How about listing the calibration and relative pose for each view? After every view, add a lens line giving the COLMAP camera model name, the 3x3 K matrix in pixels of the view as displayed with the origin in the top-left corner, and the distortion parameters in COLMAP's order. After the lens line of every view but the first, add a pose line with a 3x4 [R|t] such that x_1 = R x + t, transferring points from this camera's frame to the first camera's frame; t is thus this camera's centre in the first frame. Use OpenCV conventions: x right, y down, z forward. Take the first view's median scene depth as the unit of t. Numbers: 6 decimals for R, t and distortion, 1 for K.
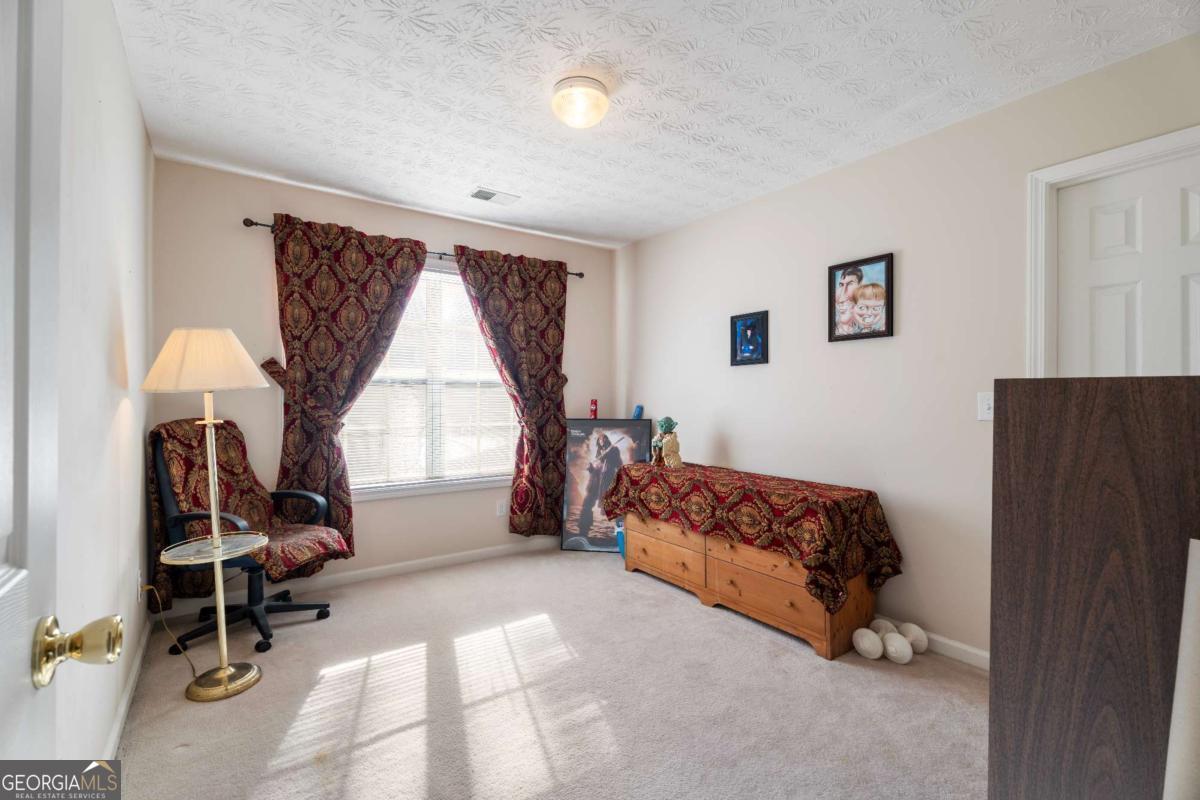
lens RADIAL K [[523.6, 0, 606.0], [0, 523.6, 397.9], [0, 0, 1]] dist [-0.002027, -0.000699]
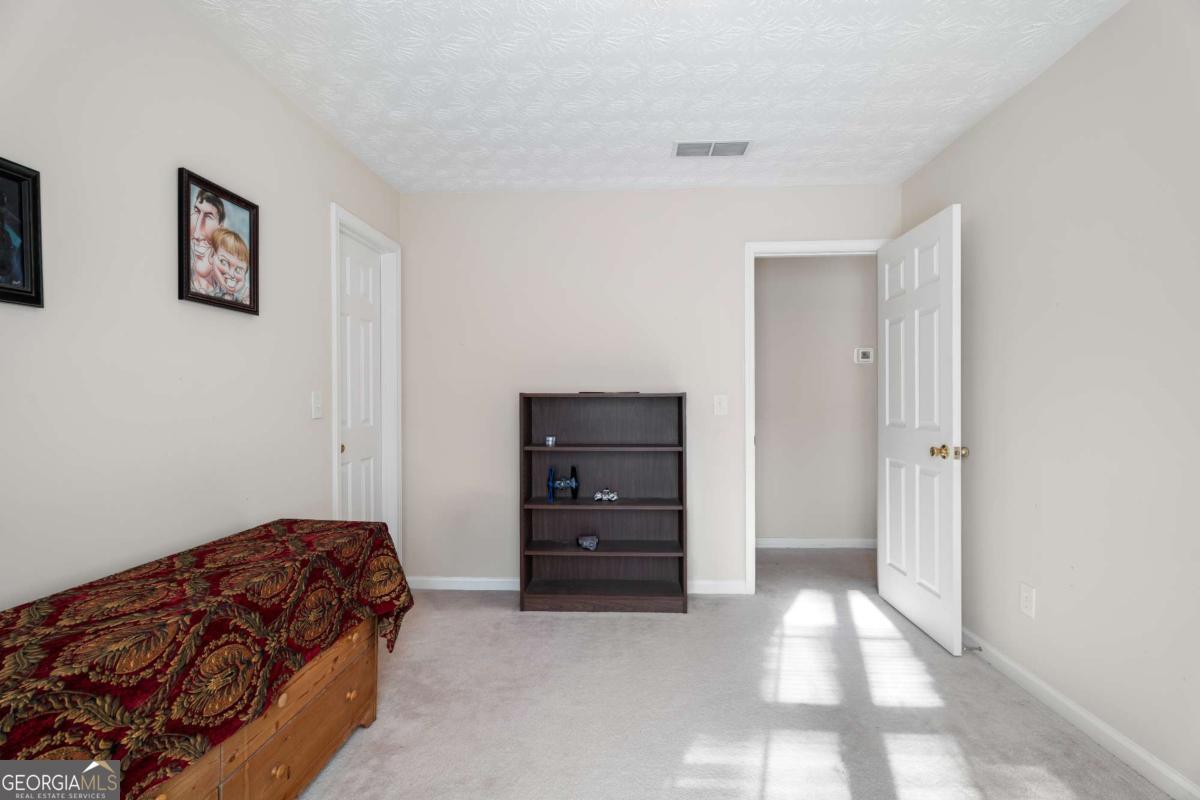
lens RADIAL K [[523.6, 0, 608.9], [0, 523.6, 402.0], [0, 0, 1]] dist [-0.002027, -0.000699]
pose [[-0.769446, -0.010249, 0.638630, -0.315929], [-0.006446, 0.999945, 0.008282, -0.001227], [-0.638679, 0.002256, -0.769470, 1.184992]]
